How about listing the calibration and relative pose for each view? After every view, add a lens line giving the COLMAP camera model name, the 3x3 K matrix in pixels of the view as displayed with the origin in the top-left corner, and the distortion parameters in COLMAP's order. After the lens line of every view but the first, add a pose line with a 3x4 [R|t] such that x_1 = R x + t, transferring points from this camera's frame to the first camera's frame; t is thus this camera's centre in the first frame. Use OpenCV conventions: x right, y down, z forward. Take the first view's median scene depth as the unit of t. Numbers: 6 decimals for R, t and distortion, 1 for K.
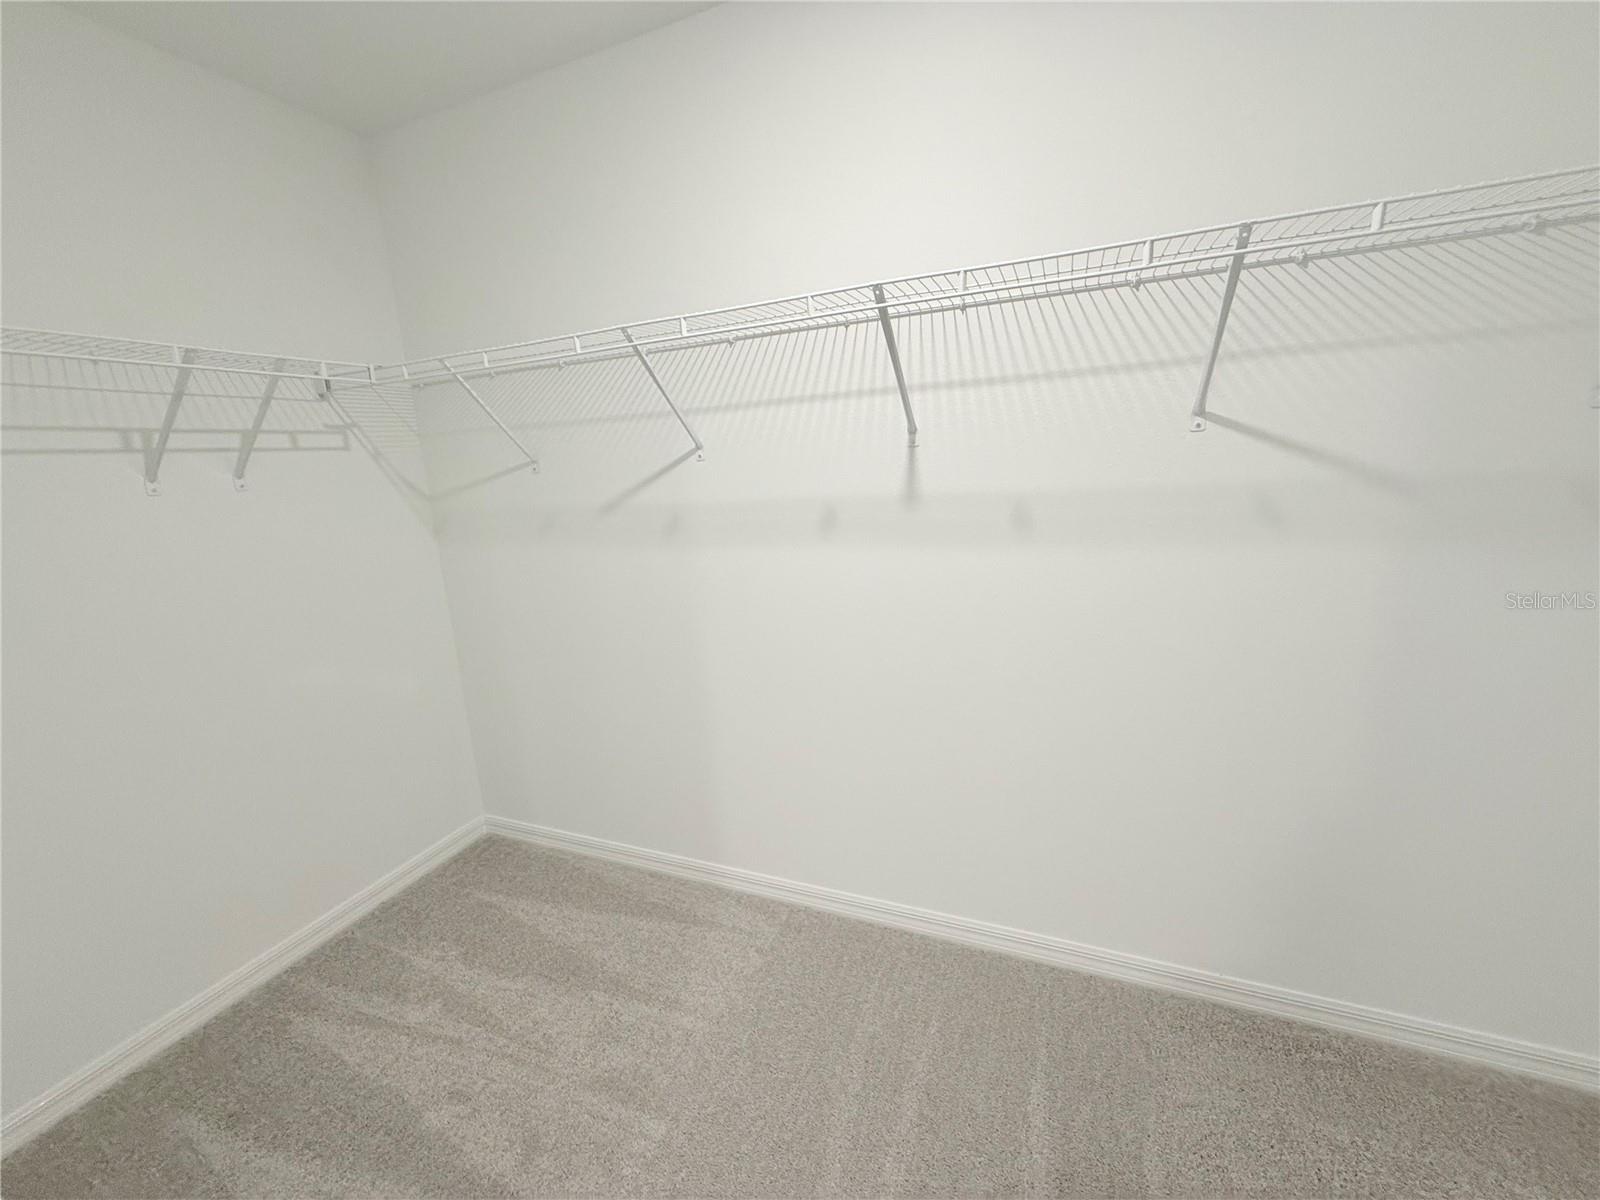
lens RADIAL K [[637.9, 0, 799.4], [0, 637.9, 599.8], [0, 0, 1]] dist [-0.001015, 0.000558]
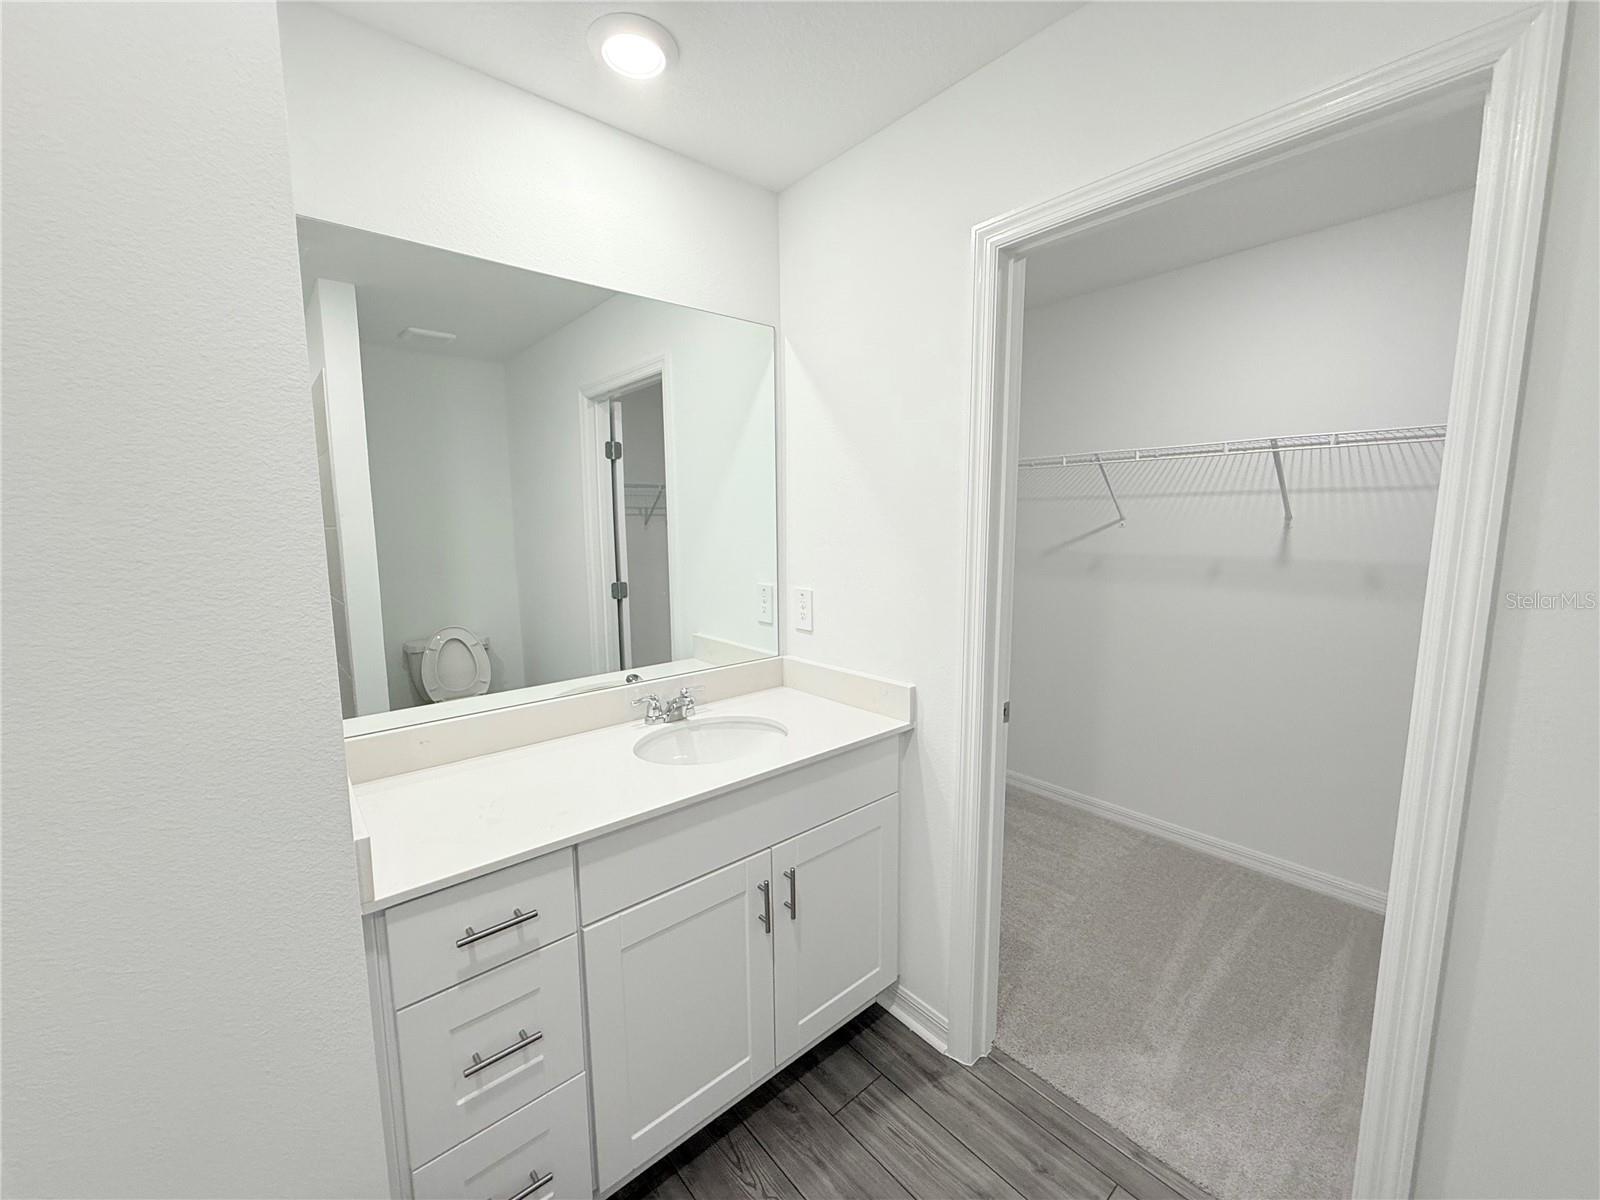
lens RADIAL K [[637.9, 0, 799.4], [0, 637.9, 599.8], [0, 0, 1]] dist [-0.001015, 0.000558]
pose [[0.891983, 0.108426, -0.438873, -0.175075], [-0.139929, 0.989354, -0.039971, 0.155185], [0.429867, 0.097065, 0.897660, -0.853488]]
